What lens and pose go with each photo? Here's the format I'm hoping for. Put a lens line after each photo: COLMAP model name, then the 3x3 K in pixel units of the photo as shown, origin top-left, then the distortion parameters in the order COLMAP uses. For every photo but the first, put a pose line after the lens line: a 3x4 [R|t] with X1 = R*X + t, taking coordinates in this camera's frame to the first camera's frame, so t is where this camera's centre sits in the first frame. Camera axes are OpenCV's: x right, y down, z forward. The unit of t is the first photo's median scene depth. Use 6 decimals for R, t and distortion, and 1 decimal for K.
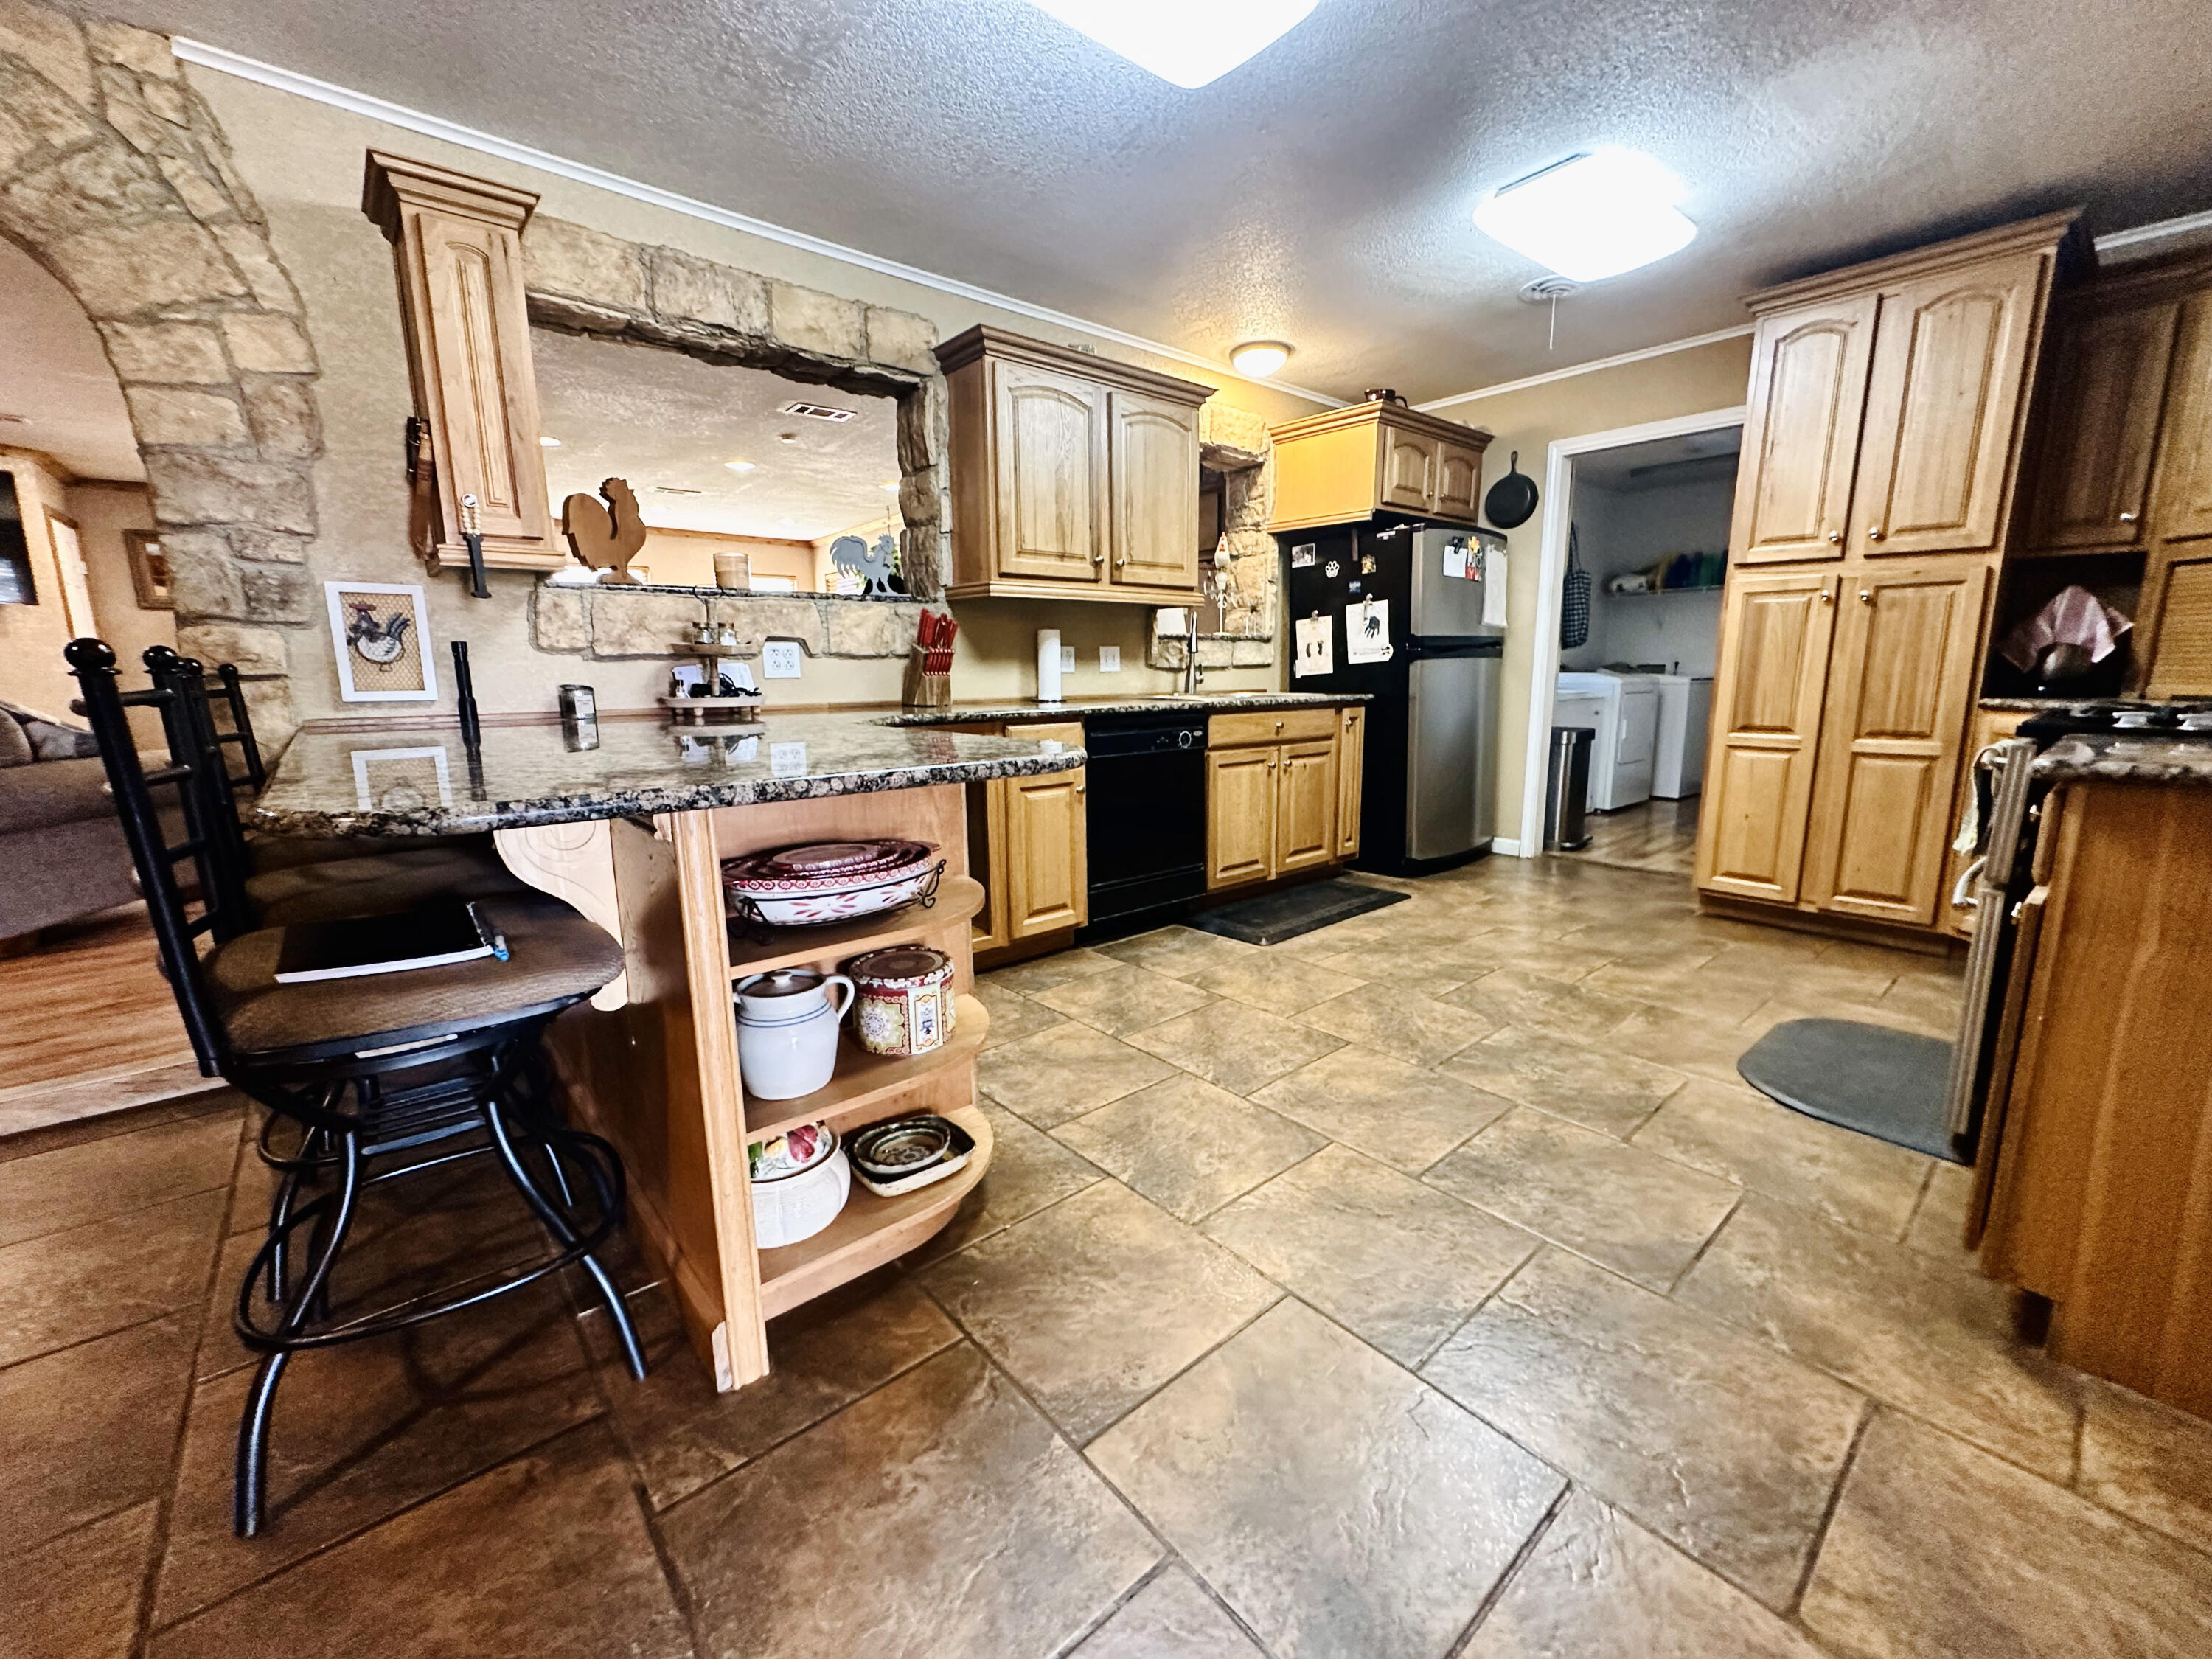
lens RADIAL K [[886.0, 0, 1103.4], [0, 886.0, 828.4], [0, 0, 1]] dist [-0.002004, 0.000140]
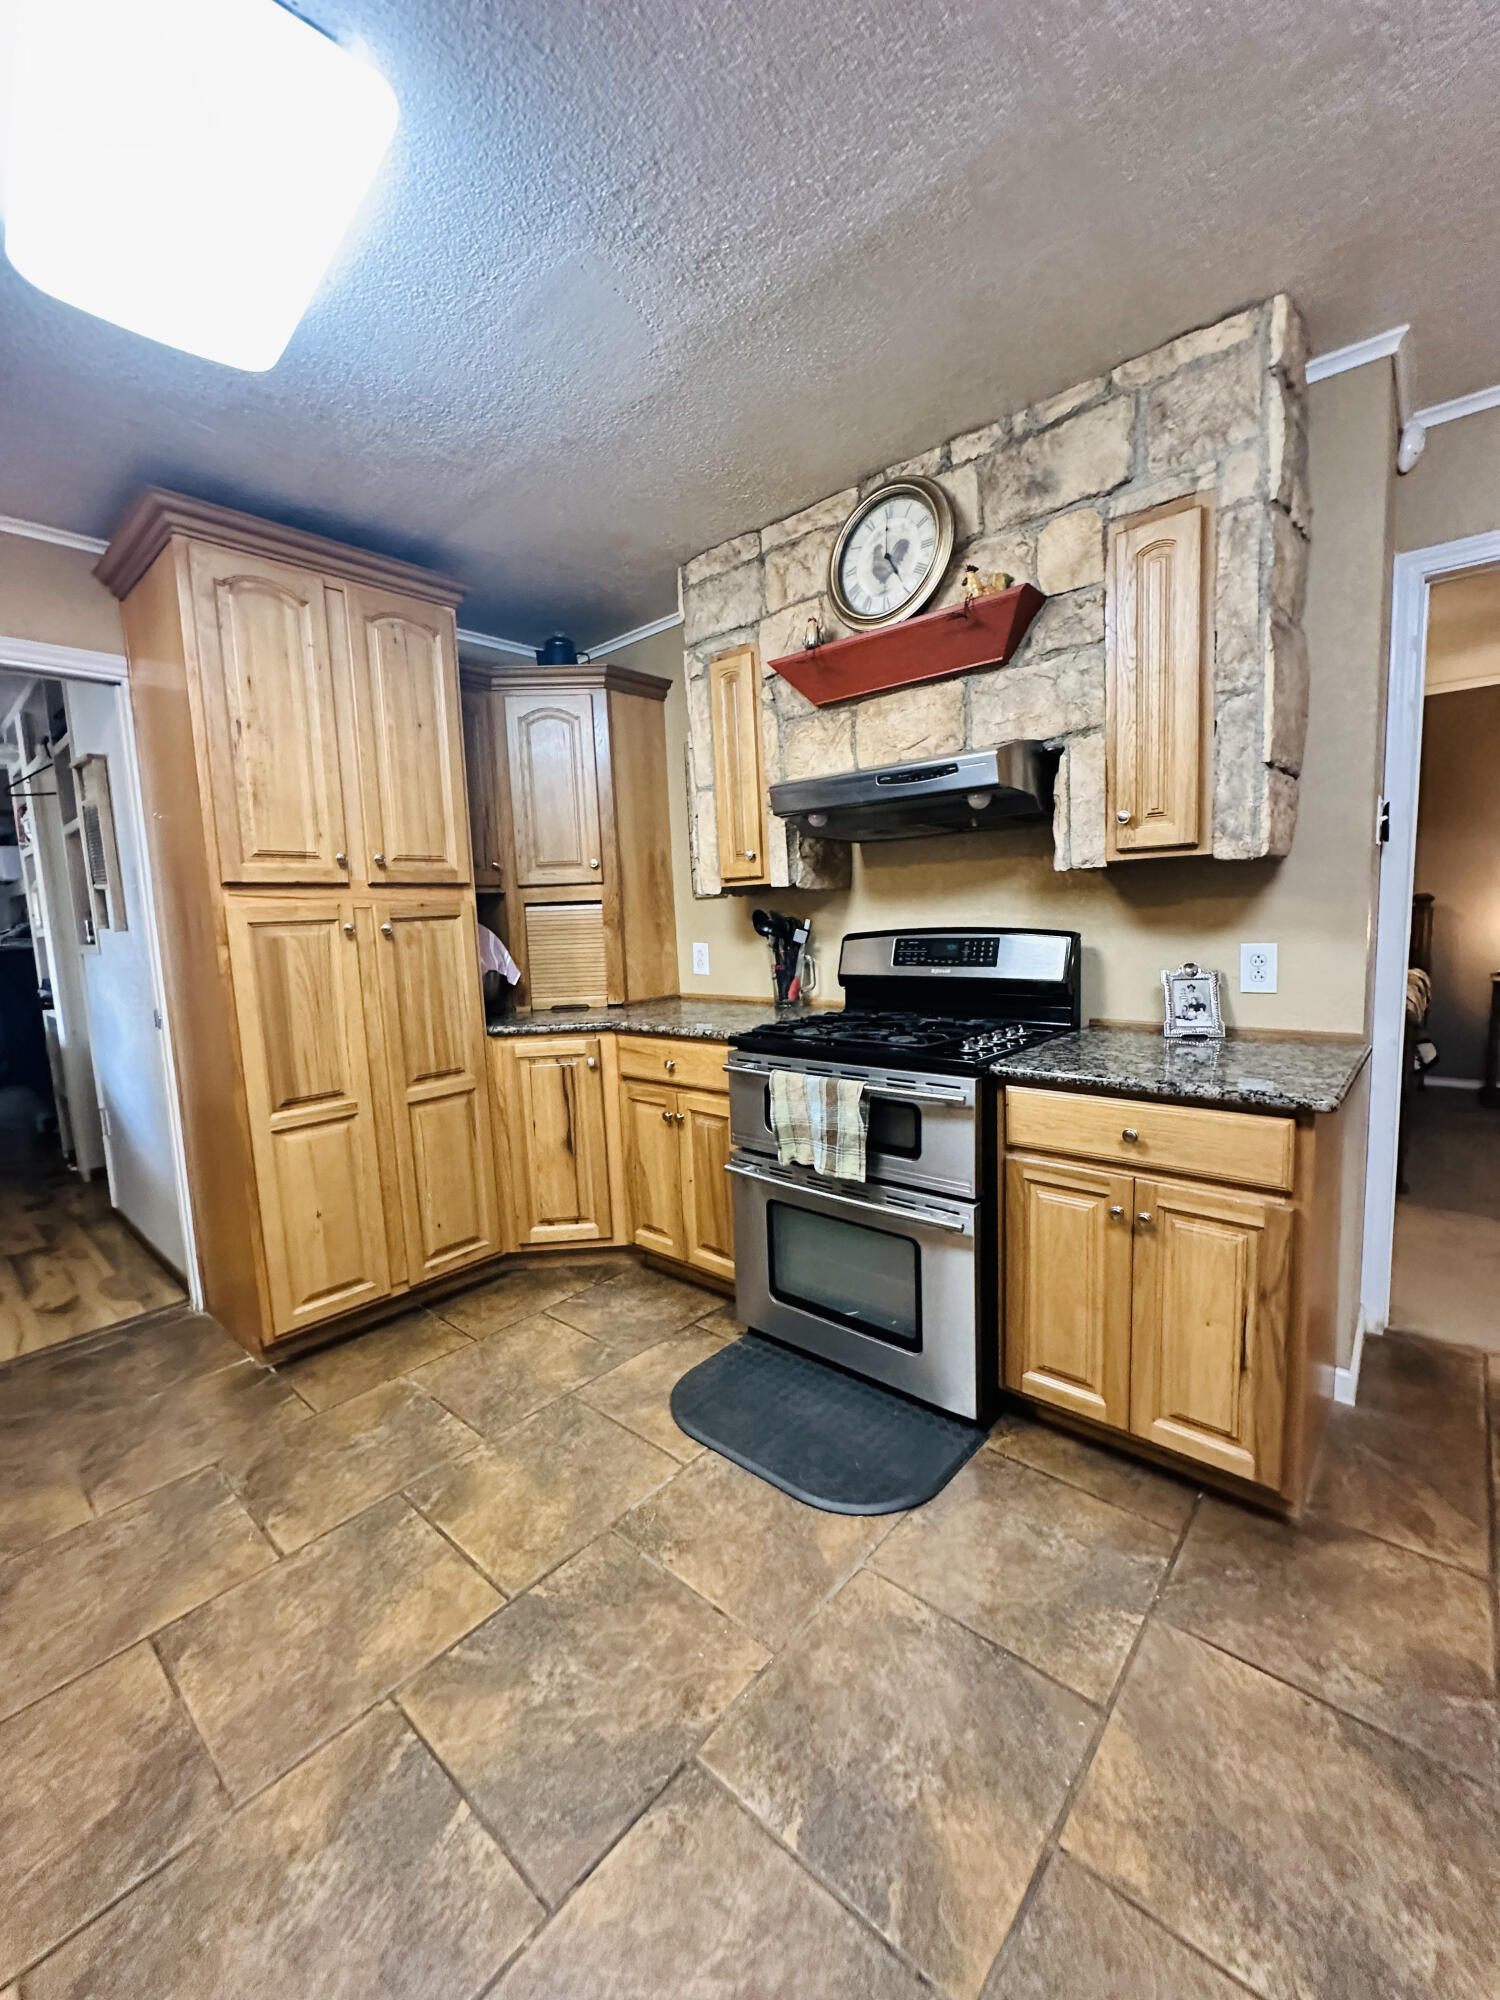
lens RADIAL K [[801.1, 0, 756.9], [0, 801.1, 998.7], [0, 0, 1]] dist [-0.002004, 0.000140]
pose [[-0.146158, -0.099034, 0.984292, 0.031019], [0.218682, 0.967127, 0.129780, -0.224544], [-0.964788, 0.234215, -0.119696, 0.776563]]
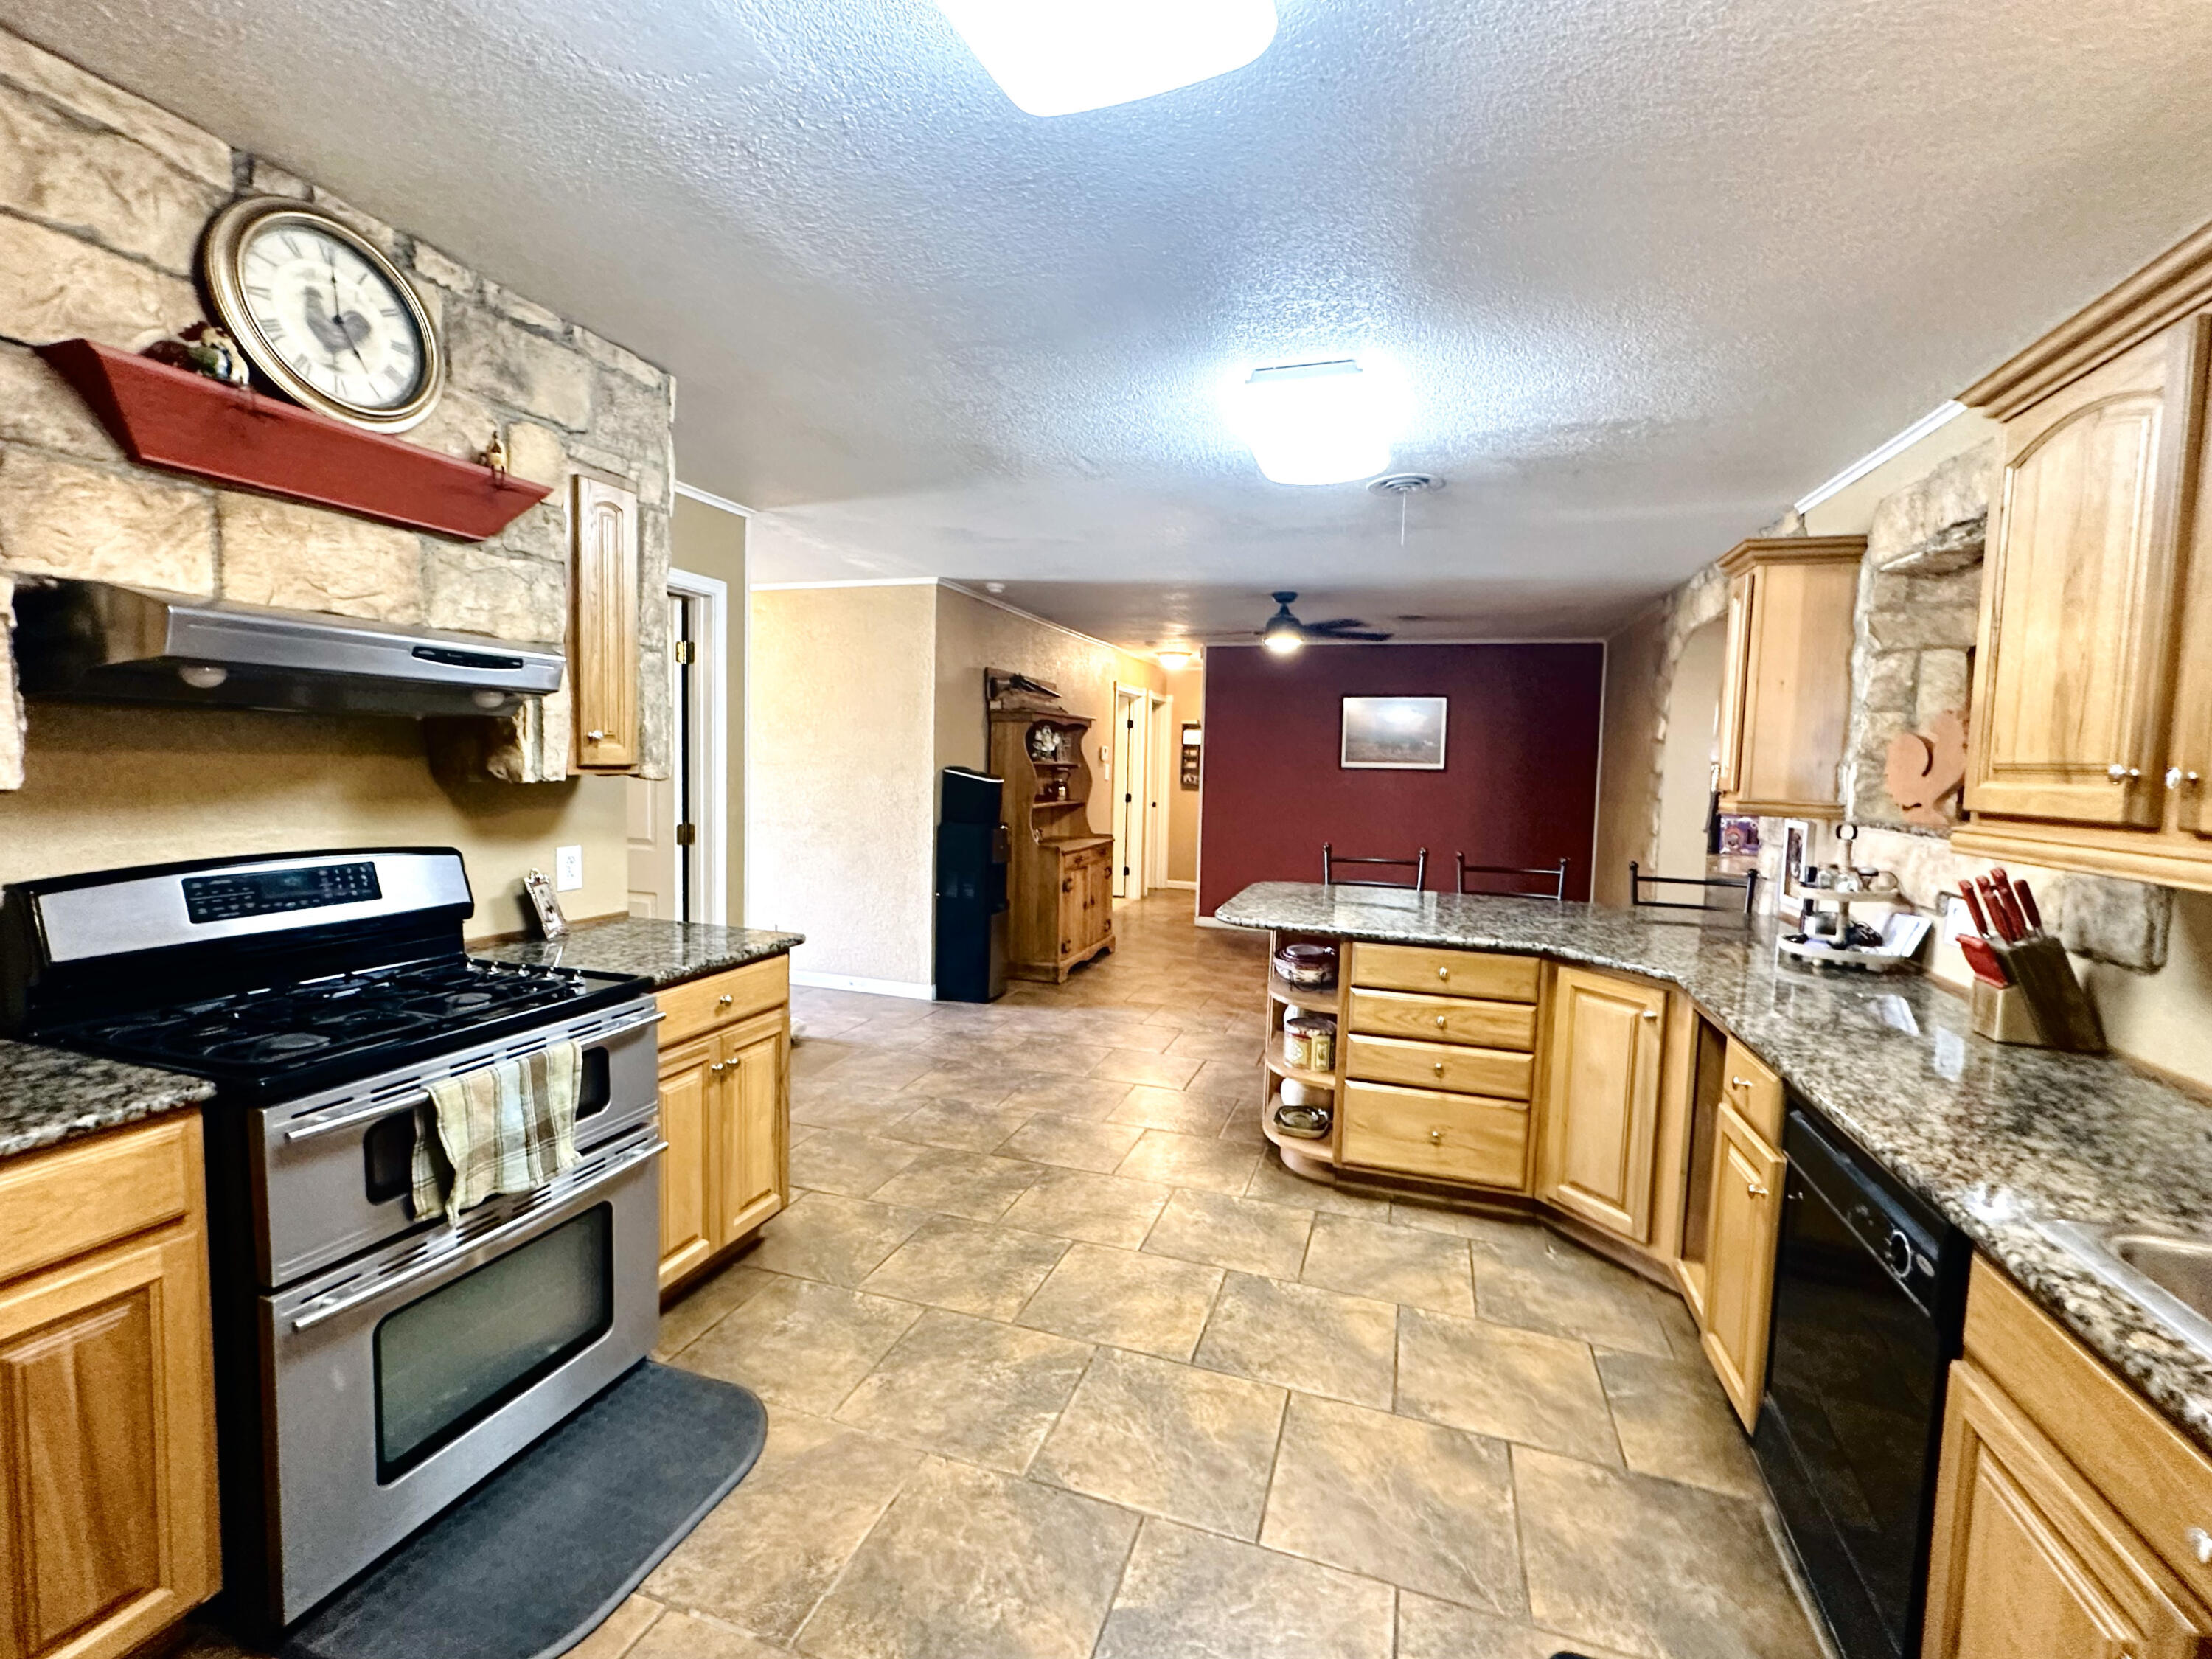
lens RADIAL K [[932.9, 0, 1106.0], [0, 932.9, 829.5], [0, 0, 1]] dist [-0.001644, 0.000085]
pose [[-0.857521, 0.024589, -0.513862, 0.648300], [-0.110574, 0.966702, 0.230782, -0.368975], [0.502426, 0.254721, -0.826248, 1.271135]]
